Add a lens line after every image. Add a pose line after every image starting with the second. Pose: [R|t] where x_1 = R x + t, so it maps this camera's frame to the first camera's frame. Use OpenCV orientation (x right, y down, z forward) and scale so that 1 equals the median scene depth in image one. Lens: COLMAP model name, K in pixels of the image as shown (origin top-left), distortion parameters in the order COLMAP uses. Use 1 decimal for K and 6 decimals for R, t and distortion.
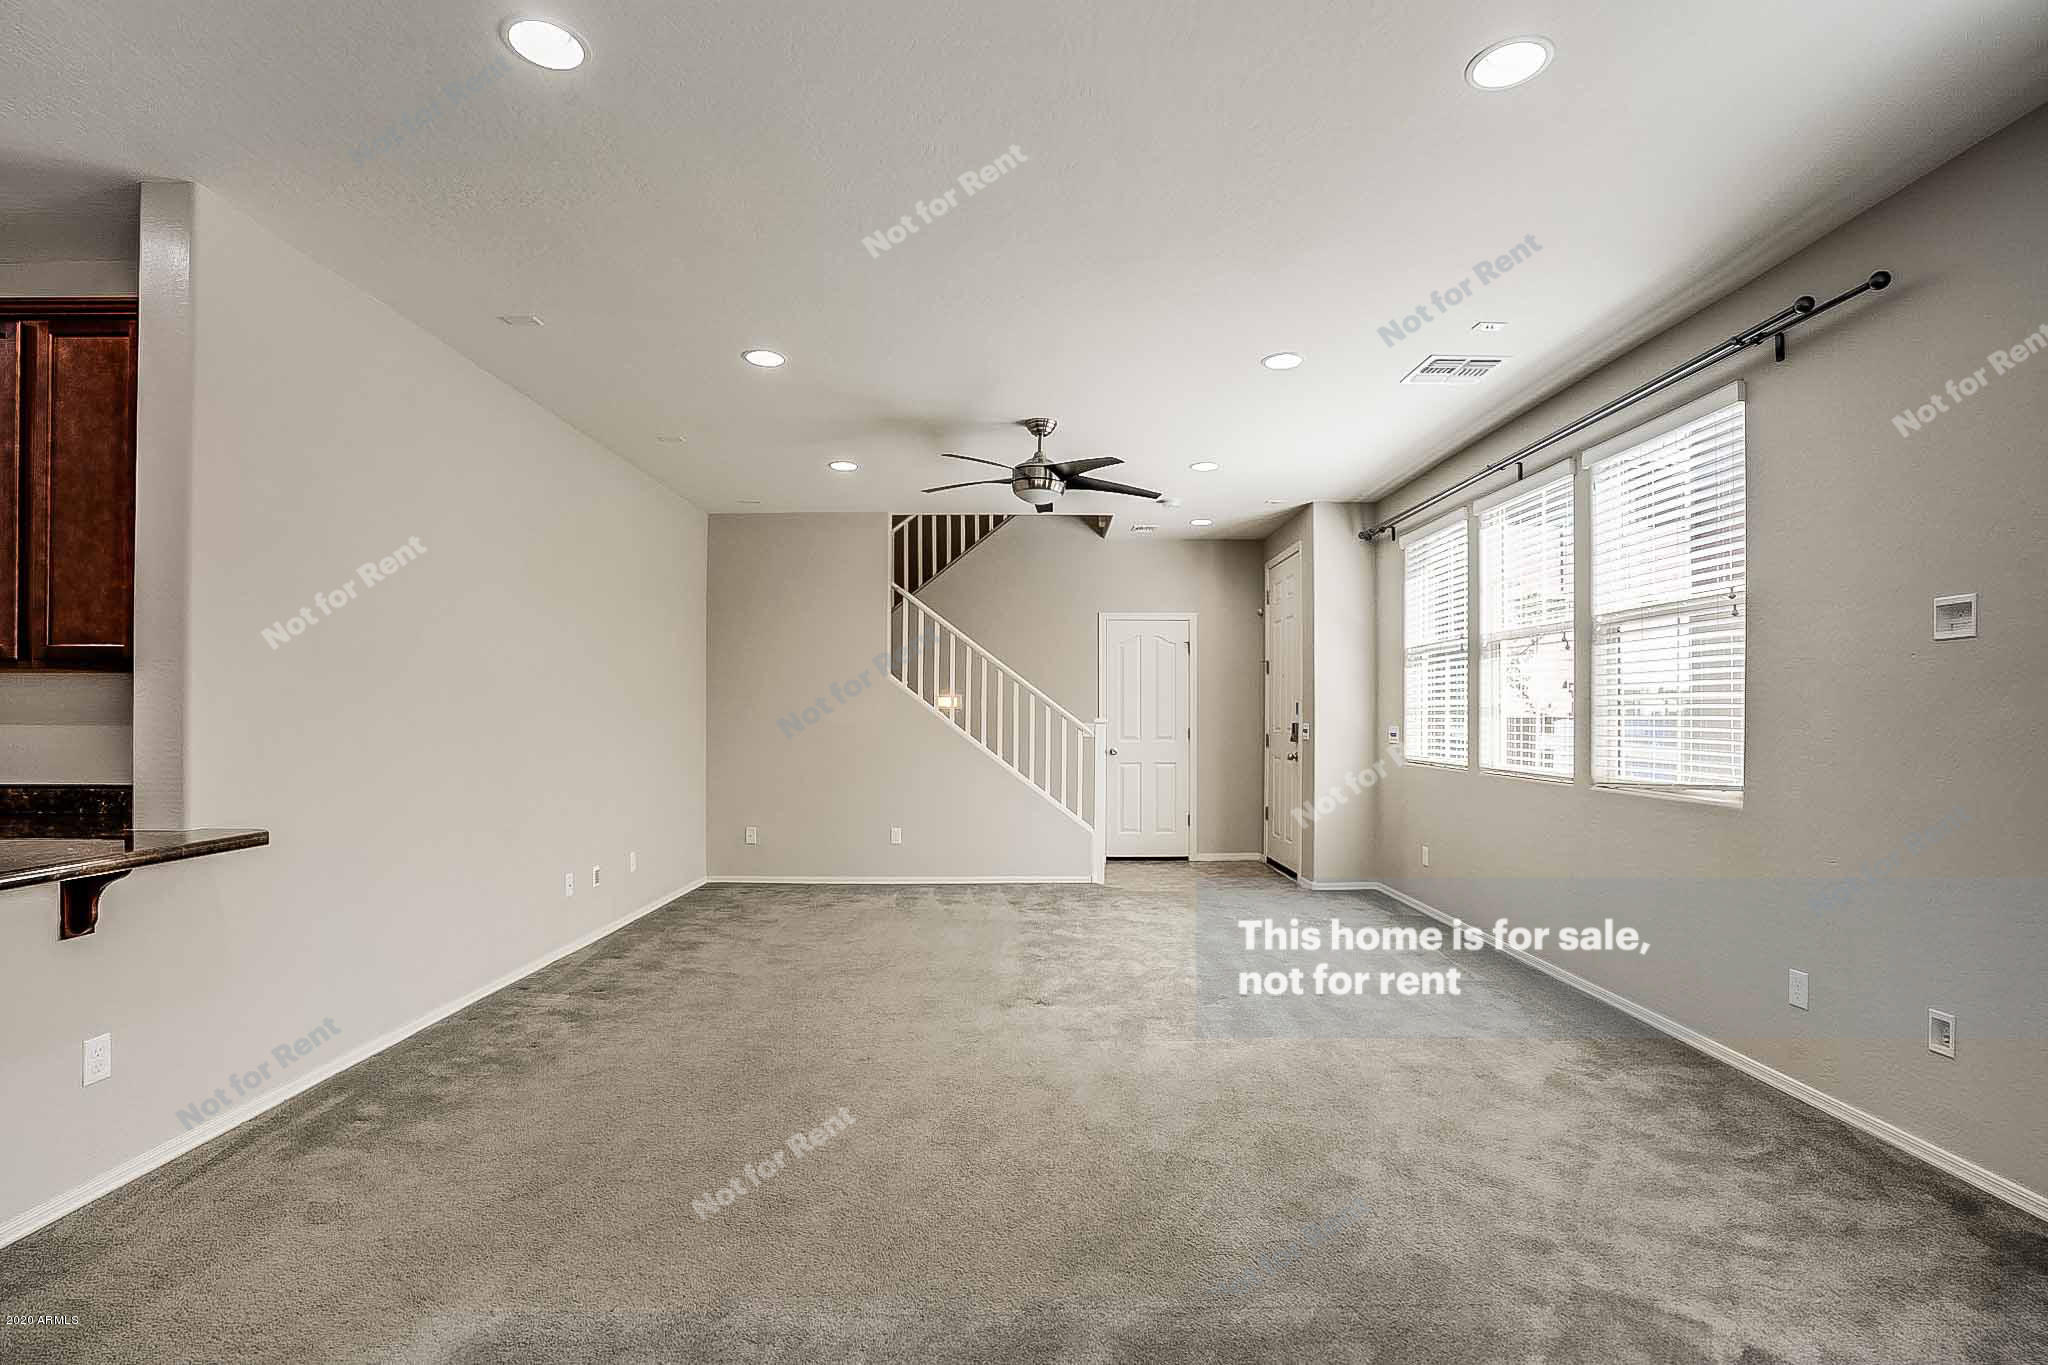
lens RADIAL K [[952.9, 0, 1018.9], [0, 952.9, 707.3], [0, 0, 1]] dist [-0.064549, 0.018928]
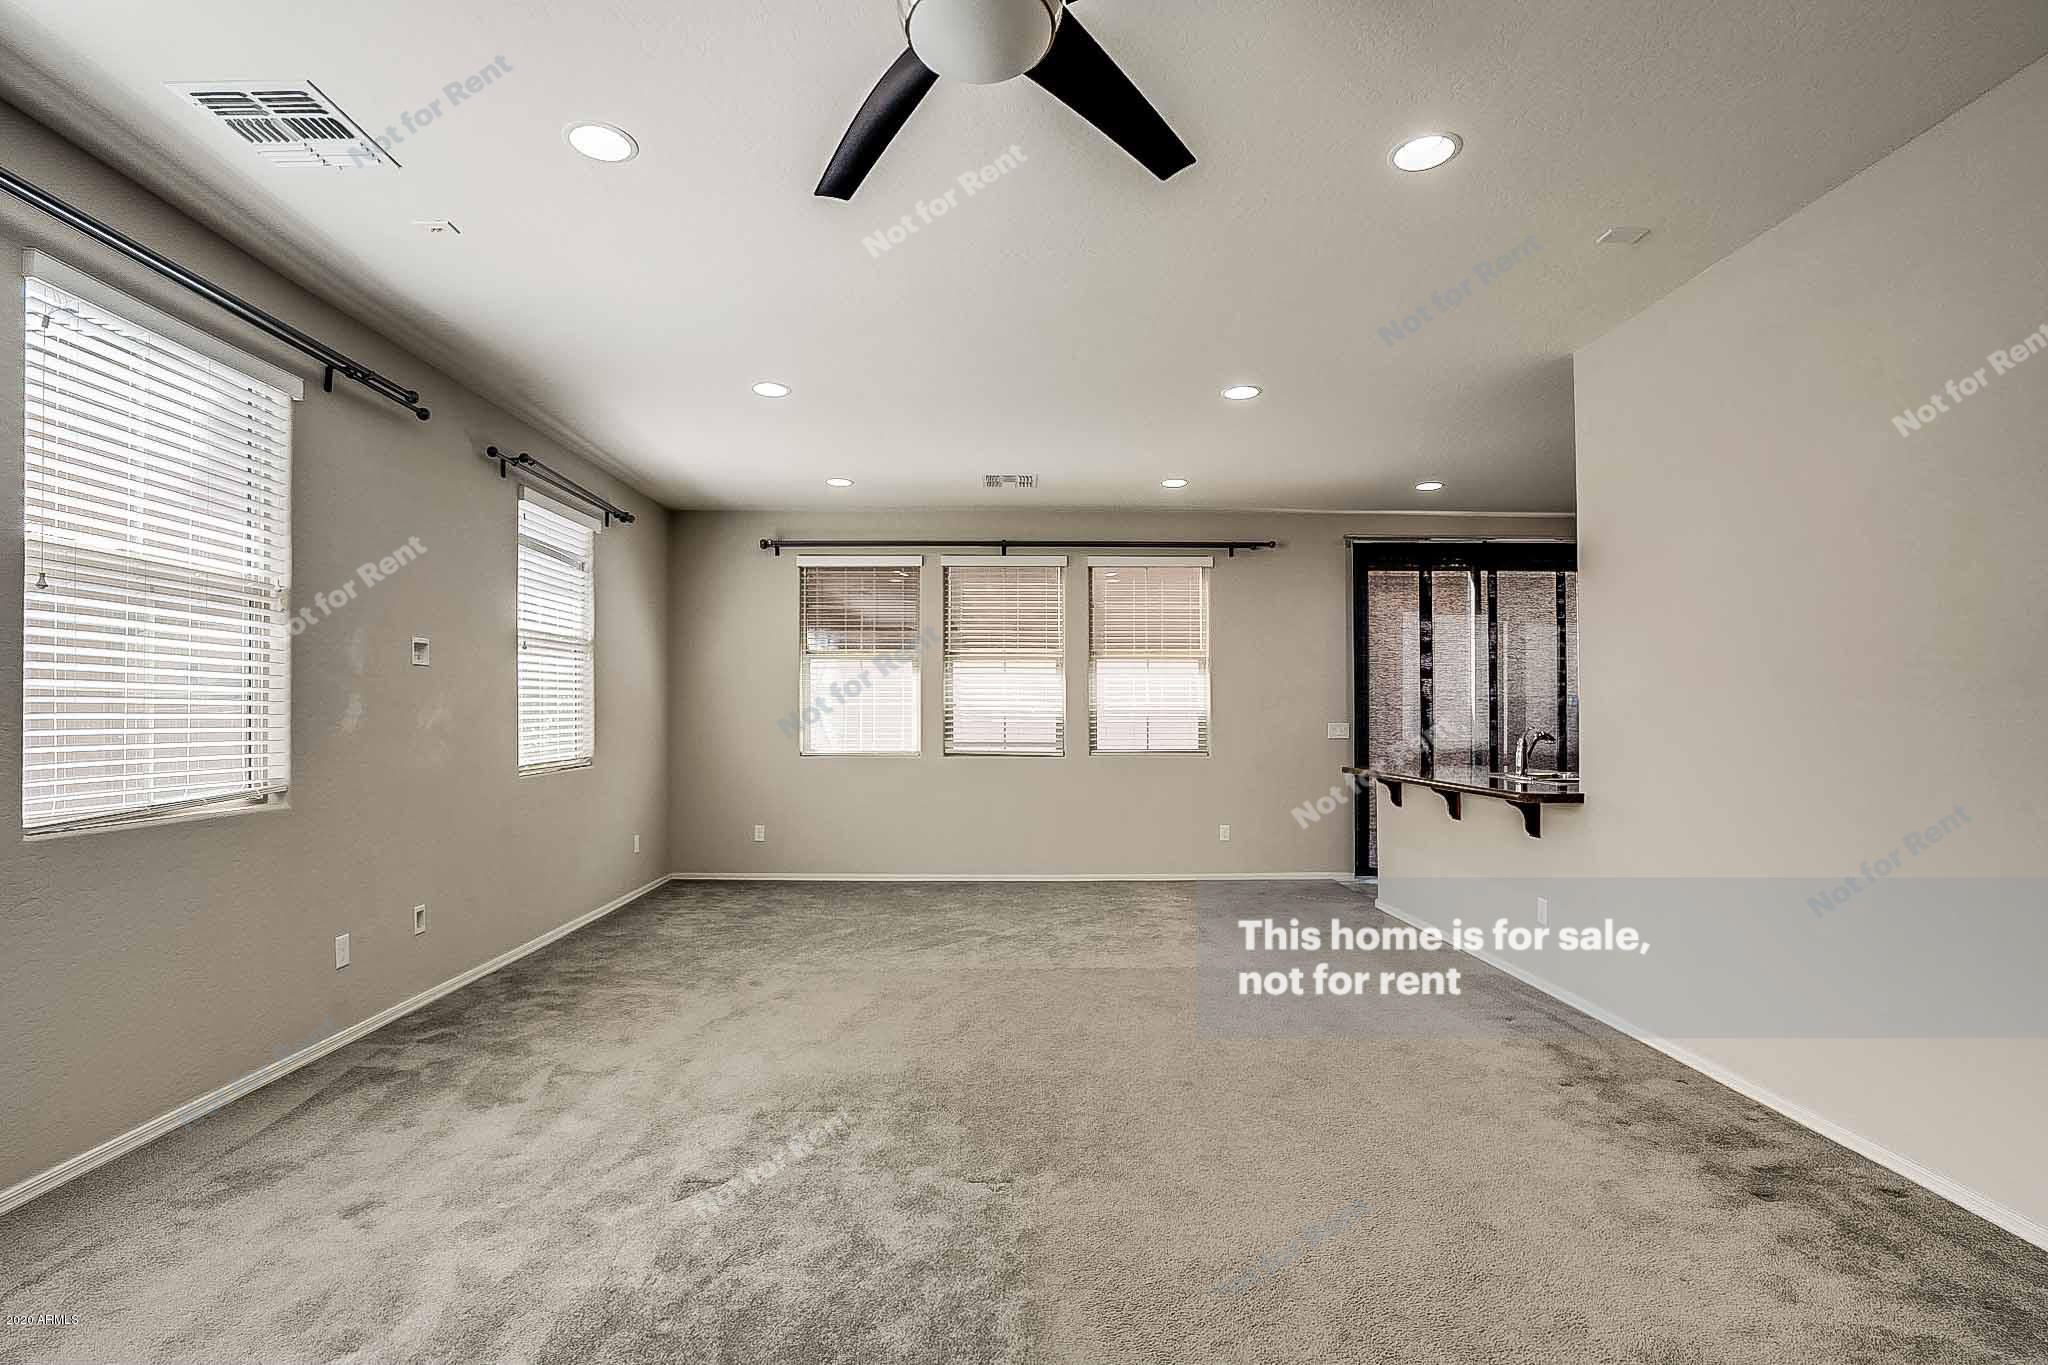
lens RADIAL K [[952.9, 0, 1018.9], [0, 952.9, 707.3], [0, 0, 1]] dist [-0.064549, 0.018928]
pose [[-0.999819, -0.001817, -0.018928, 0.022095], [-0.001561, 0.999907, -0.013539, 0.014618], [0.018951, -0.013507, -0.999729, 2.170532]]
